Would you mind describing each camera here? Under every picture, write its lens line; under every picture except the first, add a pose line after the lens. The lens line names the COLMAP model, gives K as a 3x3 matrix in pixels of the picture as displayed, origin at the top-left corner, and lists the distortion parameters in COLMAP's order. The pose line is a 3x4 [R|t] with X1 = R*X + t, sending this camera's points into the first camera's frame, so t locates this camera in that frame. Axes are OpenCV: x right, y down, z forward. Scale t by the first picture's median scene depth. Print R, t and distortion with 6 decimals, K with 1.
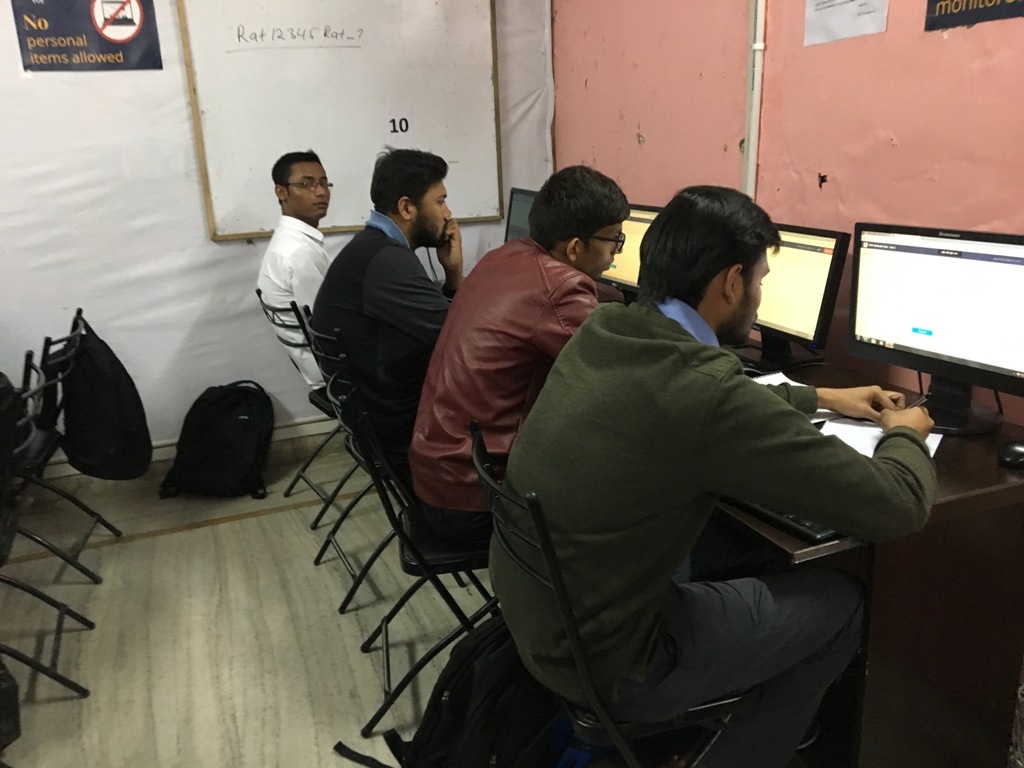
lens RADIAL K [[859.9, 0, 509.8], [0, 859.9, 378.6], [0, 0, 1]] dist [0.065549, -0.074784]
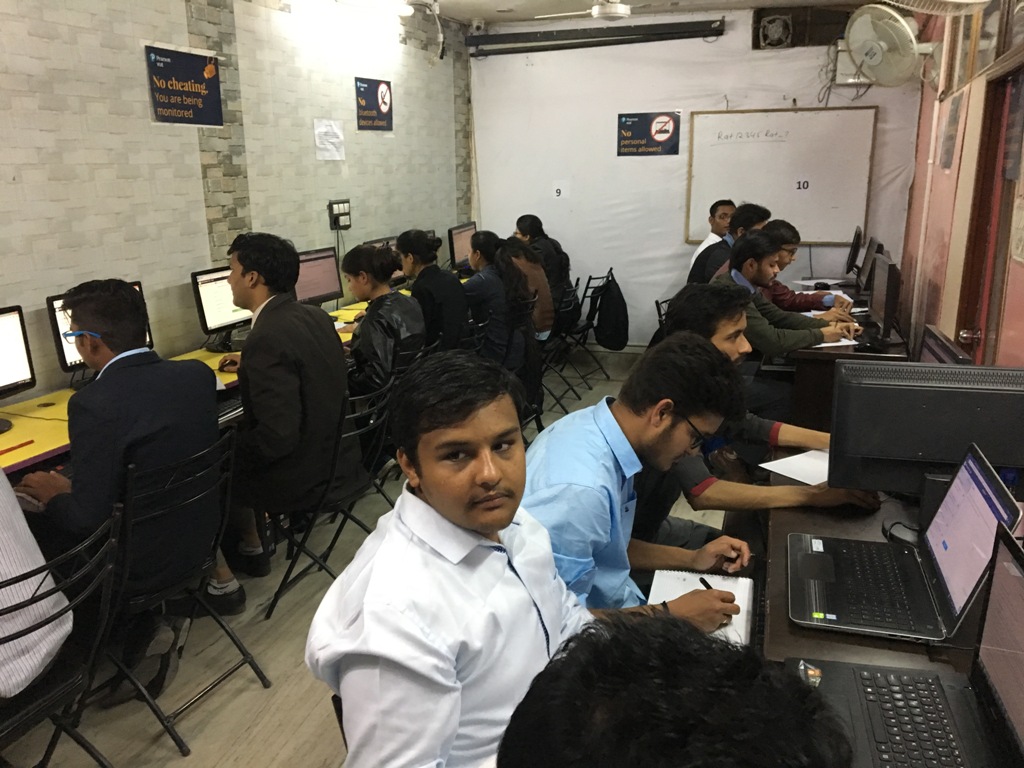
lens RADIAL K [[859.9, 0, 503.1], [0, 859.9, 402.9], [0, 0, 1]] dist [0.065549, -0.074784]
pose [[0.747745, 0.208378, -0.630441, 0.699847], [-0.201866, 0.975879, 0.083129, 0.120049], [0.632556, 0.065106, 0.771773, -0.778316]]
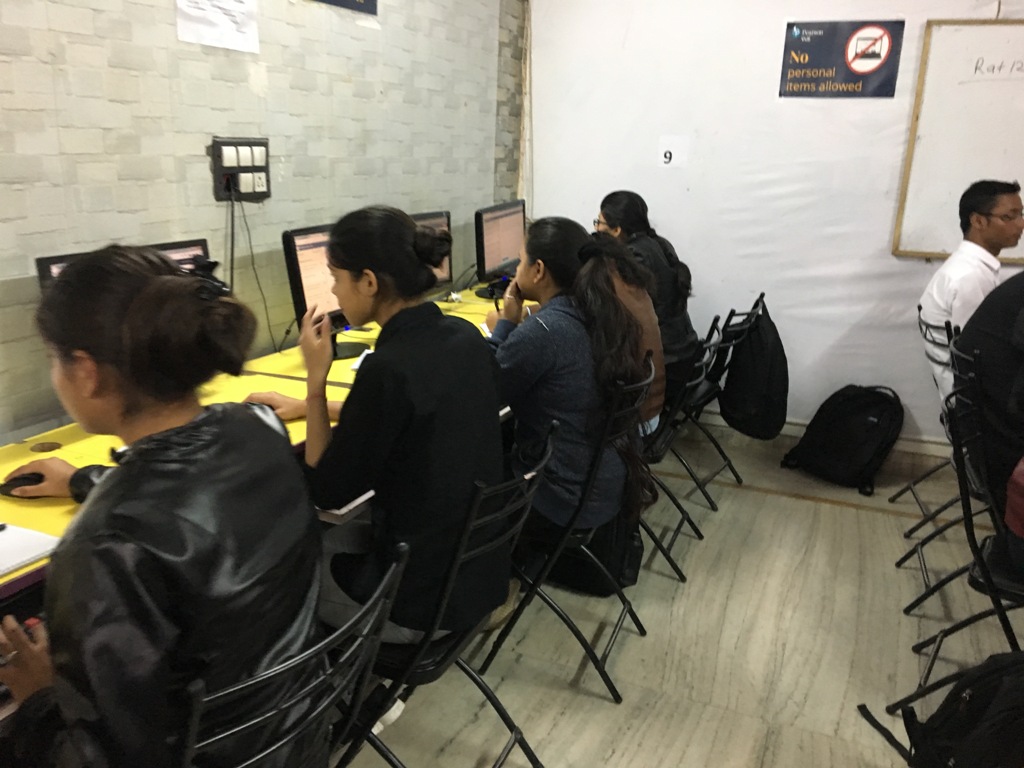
lens RADIAL K [[859.9, 0, 507.3], [0, 859.9, 380.7], [0, 0, 1]] dist [0.065549, -0.074784]
pose [[0.713299, 0.248461, -0.655341, 0.071548], [-0.254423, 0.963062, 0.088203, 0.021450], [0.653050, 0.103819, 0.750165, -0.125255]]
